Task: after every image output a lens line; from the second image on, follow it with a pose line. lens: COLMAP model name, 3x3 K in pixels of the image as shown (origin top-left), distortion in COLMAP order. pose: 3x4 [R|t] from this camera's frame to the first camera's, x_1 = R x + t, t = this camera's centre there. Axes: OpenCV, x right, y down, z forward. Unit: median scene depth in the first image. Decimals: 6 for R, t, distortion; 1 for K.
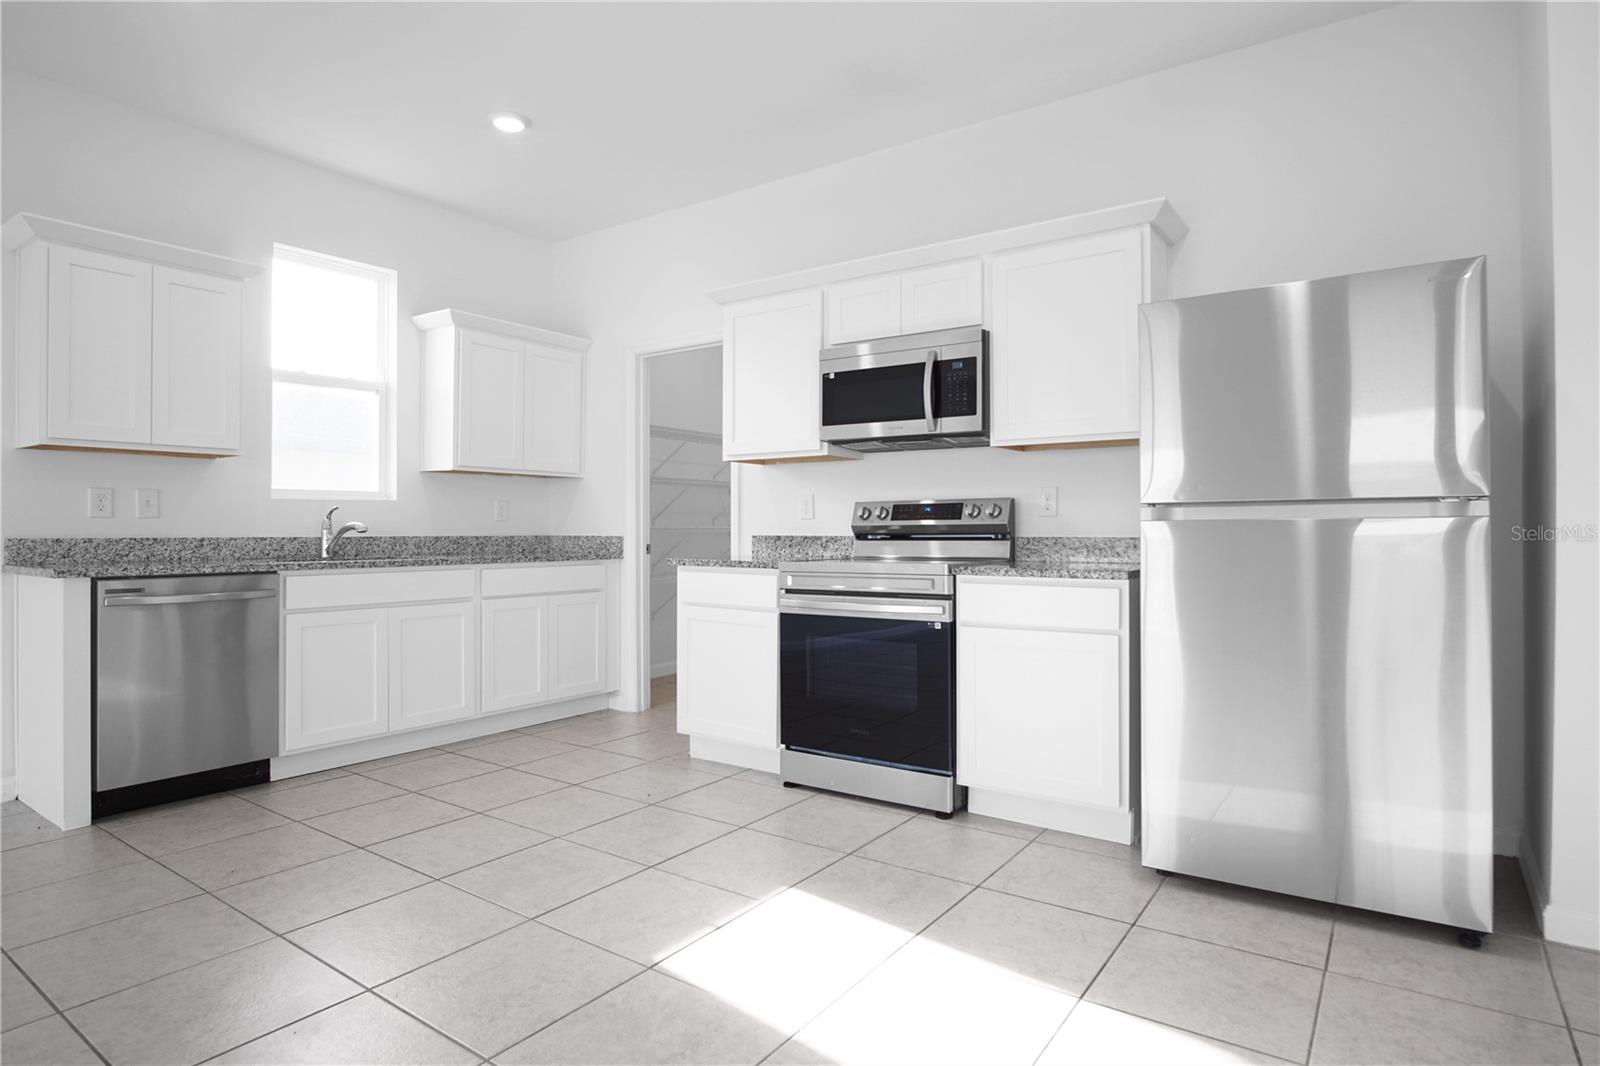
lens RADIAL K [[863.4, 0, 807.5], [0, 863.4, 524.8], [0, 0, 1]] dist [-0.026547, 0.002743]
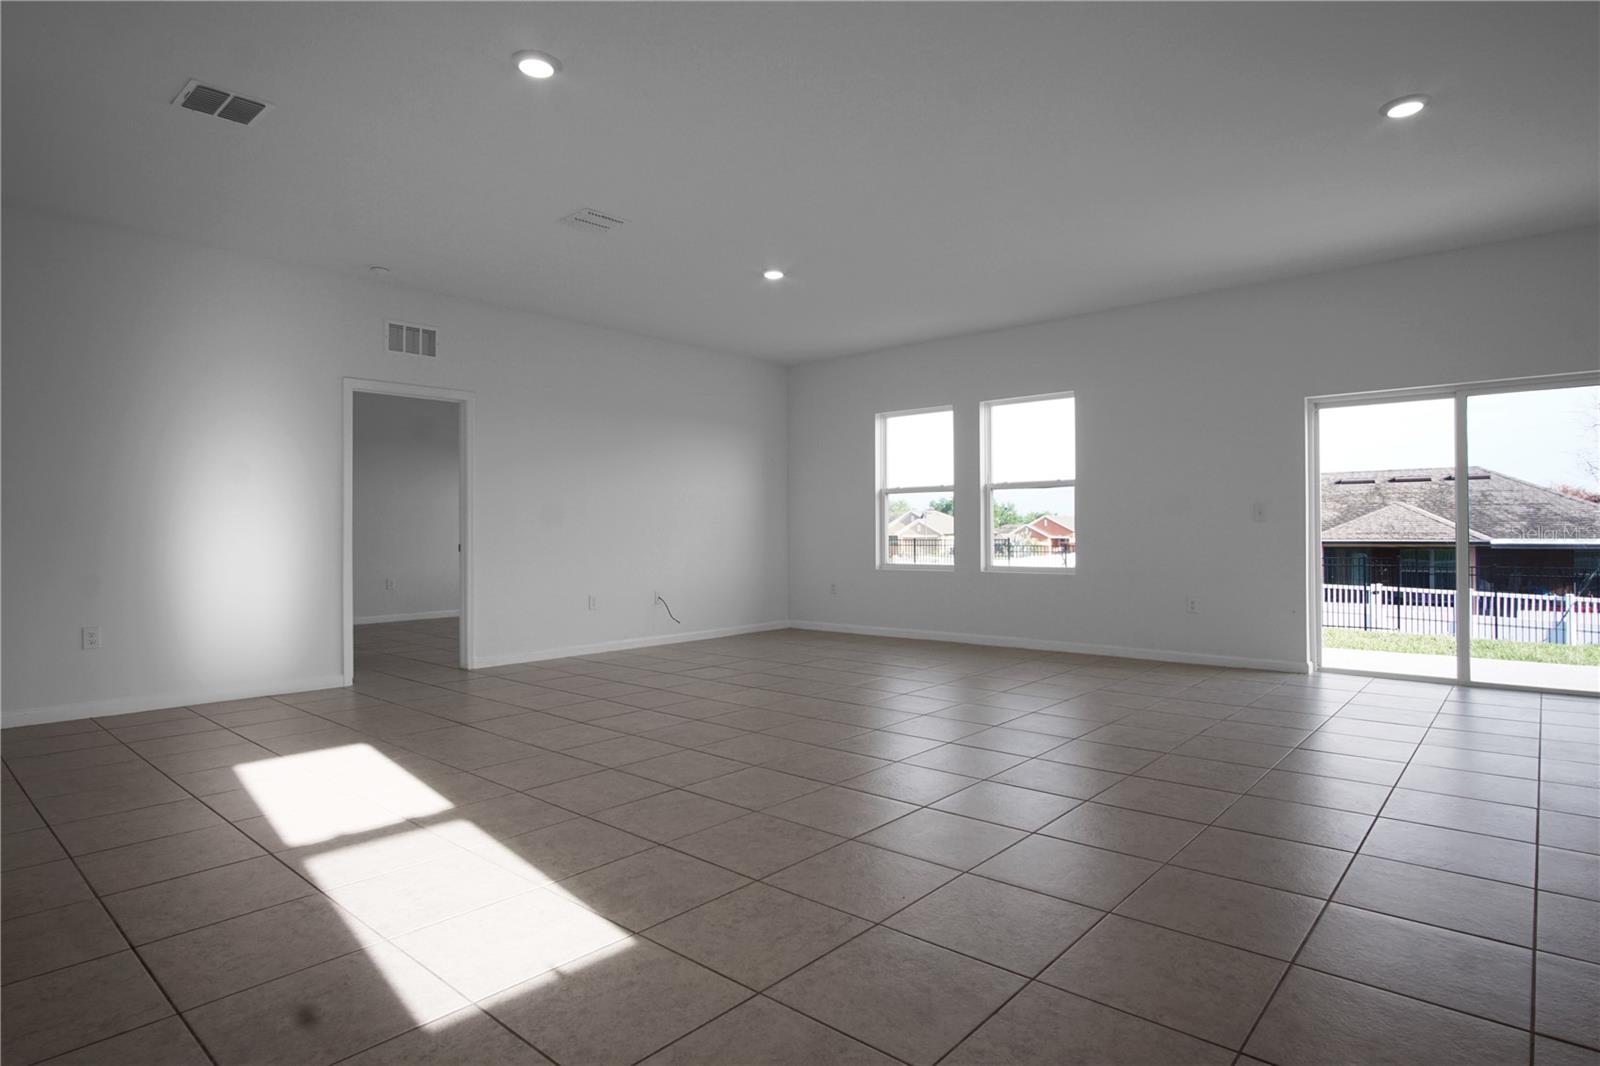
lens RADIAL K [[863.4, 0, 811.5], [0, 863.4, 528.0], [0, 0, 1]] dist [-0.026547, 0.002743]
pose [[-0.994744, 0.006972, 0.102158, -0.287741], [0.006228, 0.999952, -0.007594, 0.008419], [-0.102206, -0.006918, -0.994739, 1.142065]]
